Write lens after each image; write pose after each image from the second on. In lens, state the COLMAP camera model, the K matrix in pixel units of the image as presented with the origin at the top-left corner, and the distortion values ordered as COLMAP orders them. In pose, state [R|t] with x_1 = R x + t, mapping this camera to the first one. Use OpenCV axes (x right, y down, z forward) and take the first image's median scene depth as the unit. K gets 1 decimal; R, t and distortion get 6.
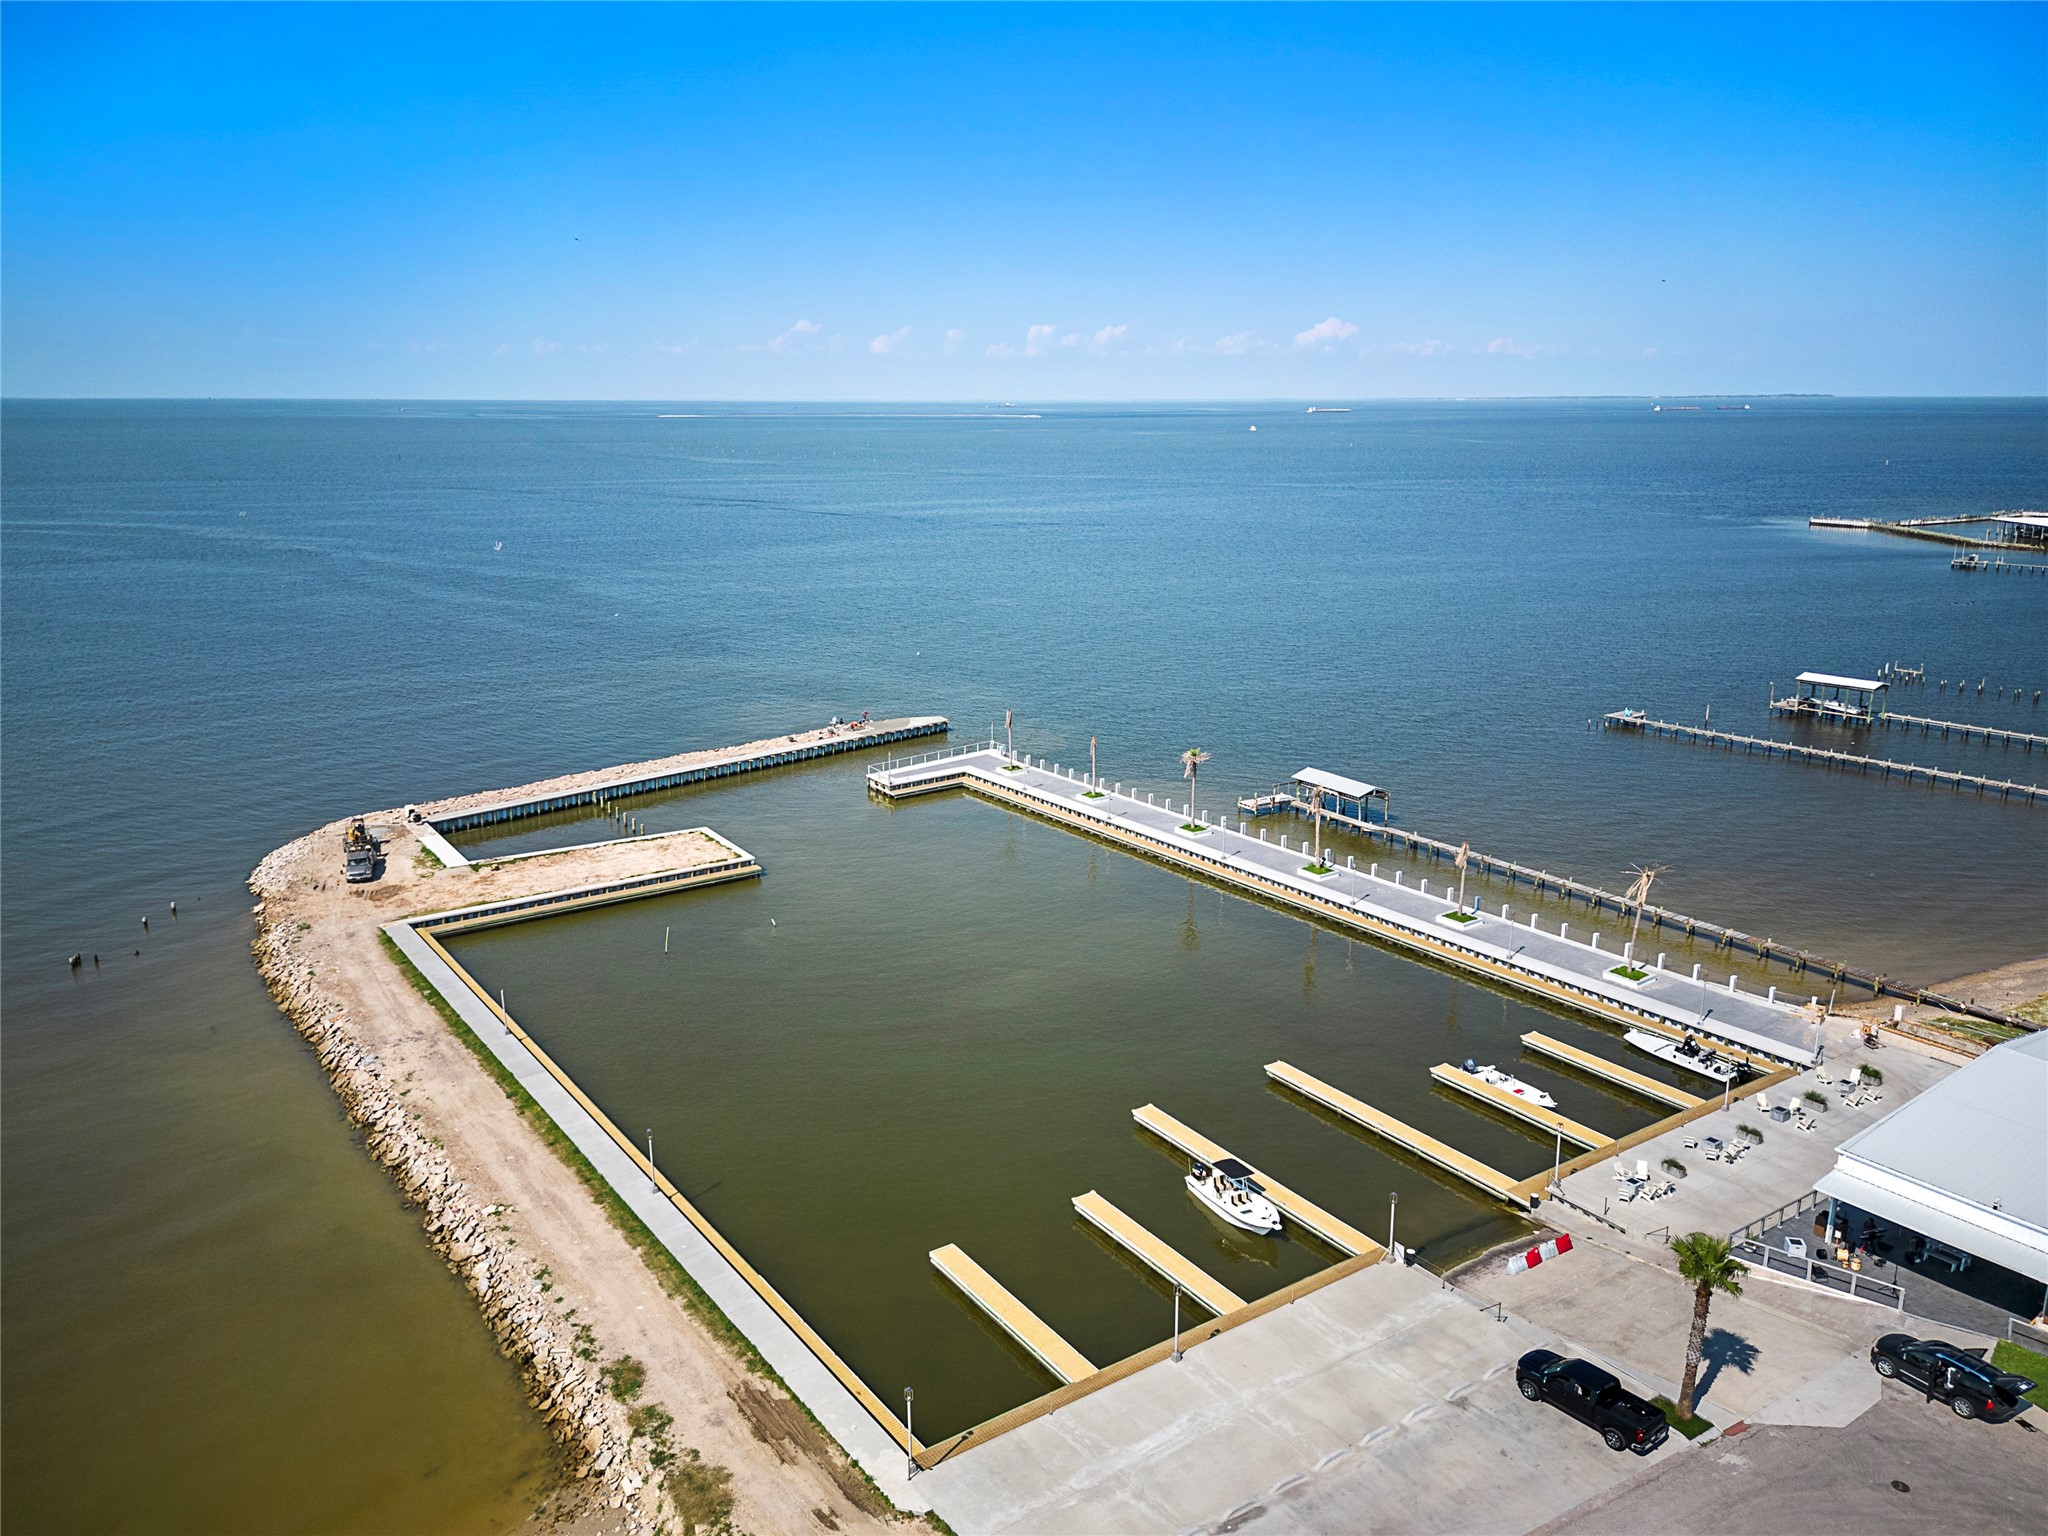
lens RADIAL K [[1453.3, 0, 1024.3], [0, 1453.3, 782.9], [0, 0, 1]] dist [0.037655, -0.030325]
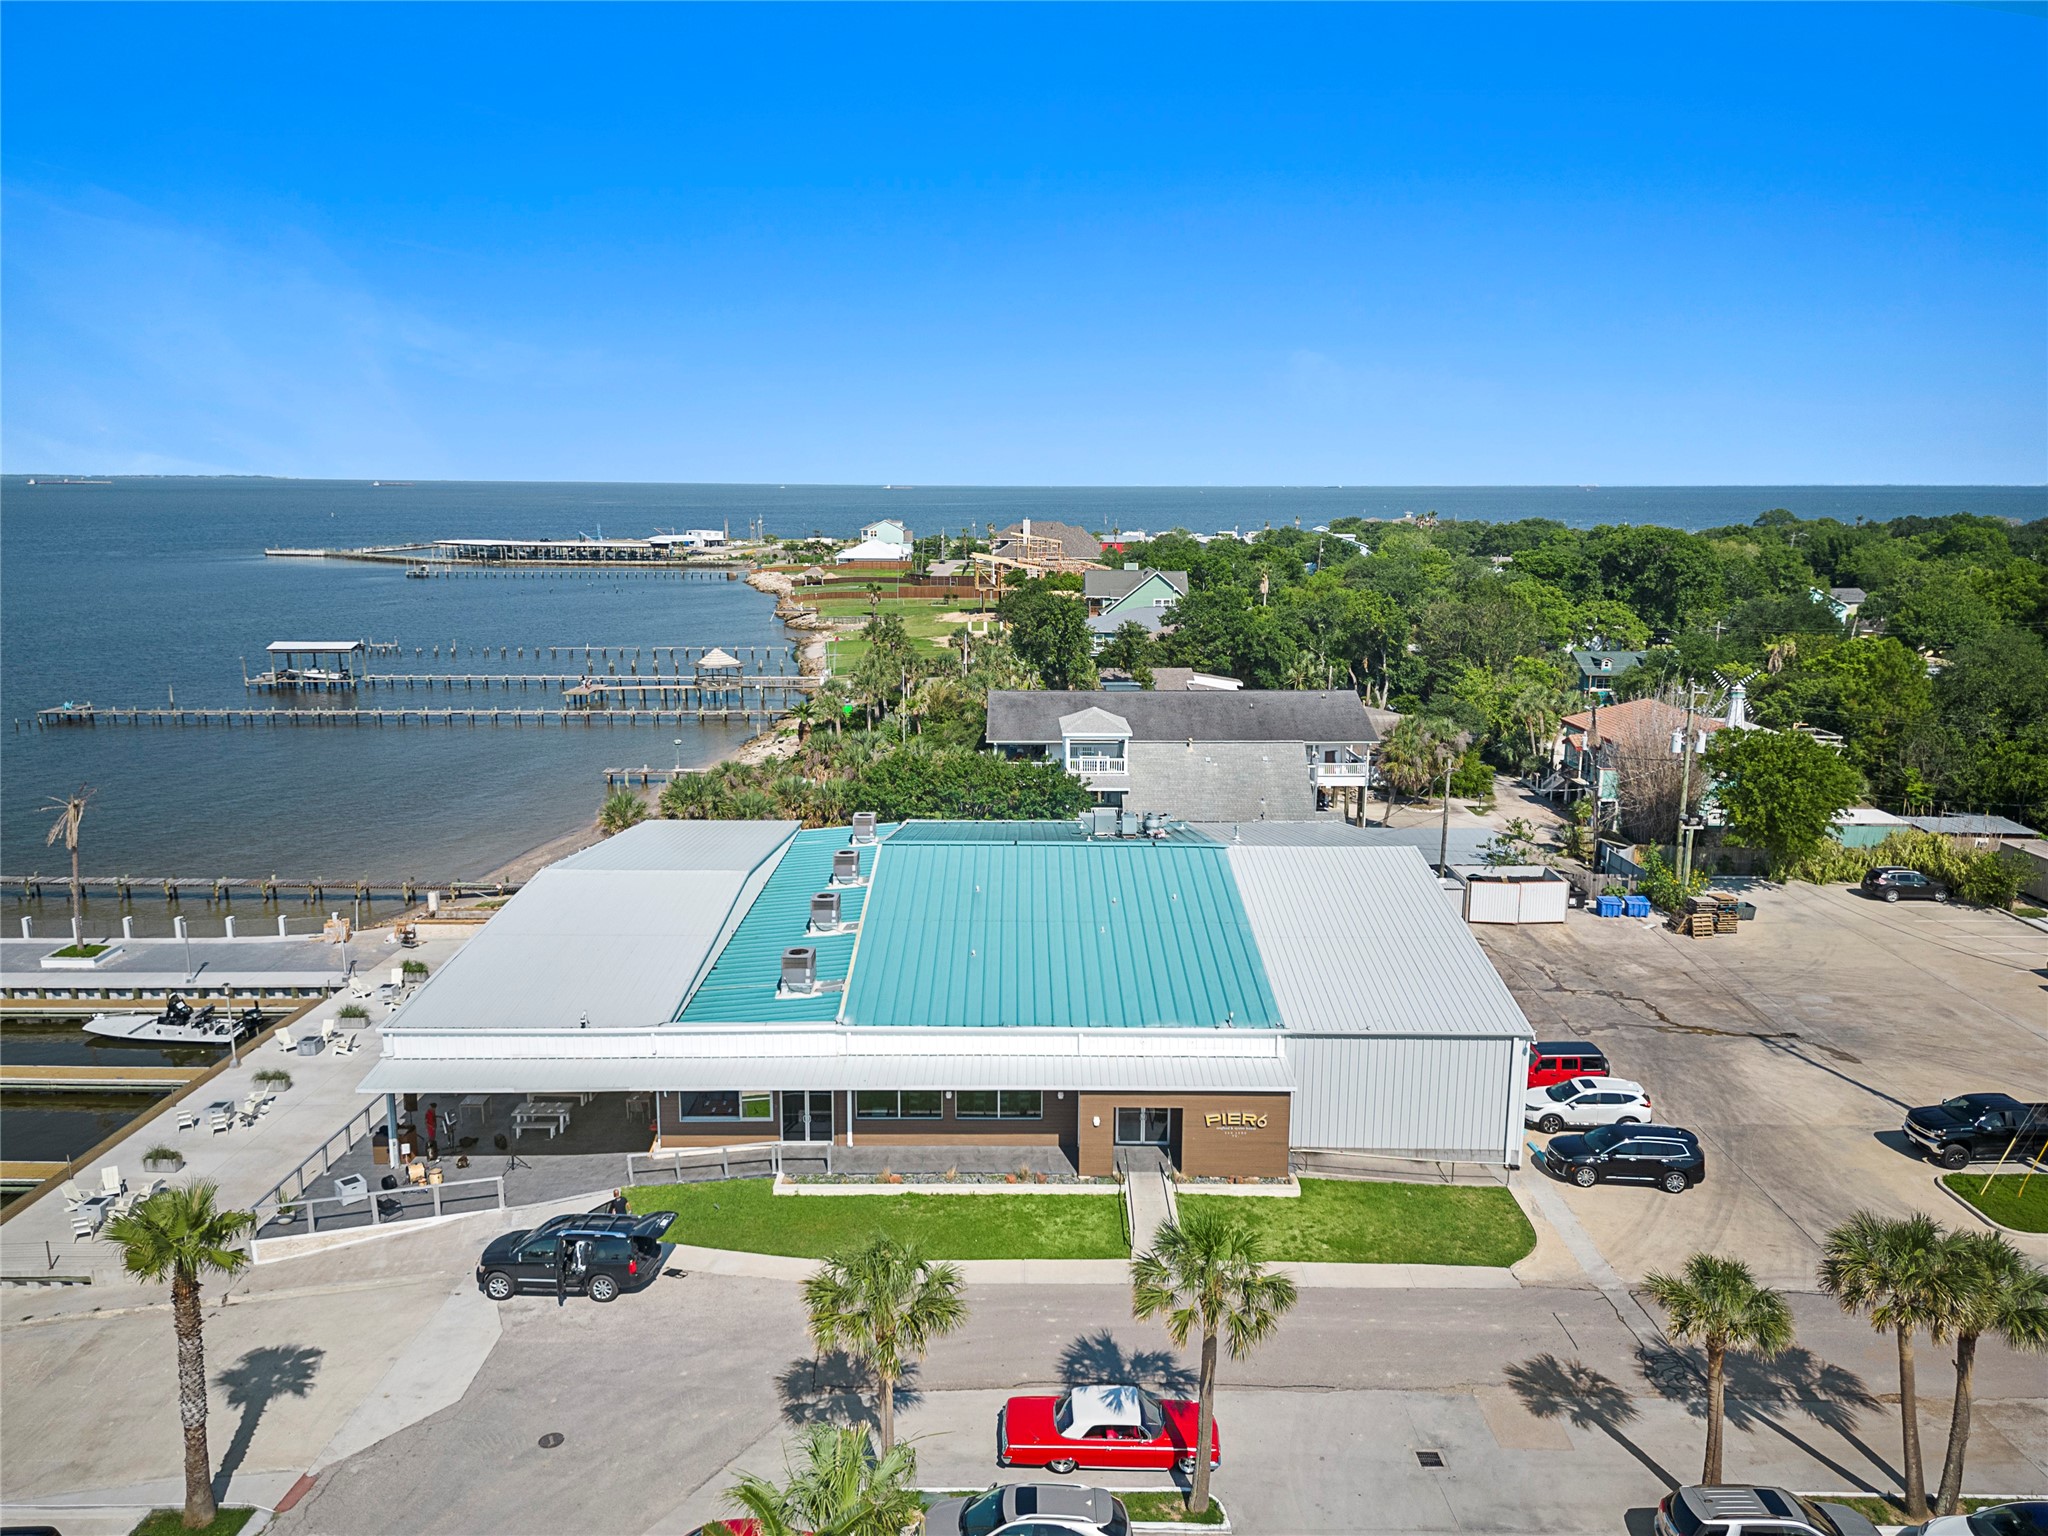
lens RADIAL K [[1453.3, 0, 1023.0], [0, 1453.3, 776.9], [0, 0, 1]] dist [0.037655, -0.030325]
pose [[0.578409, -0.152965, 0.801277, 0.144014], [0.193692, 0.979924, 0.047251, 0.119963], [-0.792418, 0.127871, 0.596425, 0.244650]]
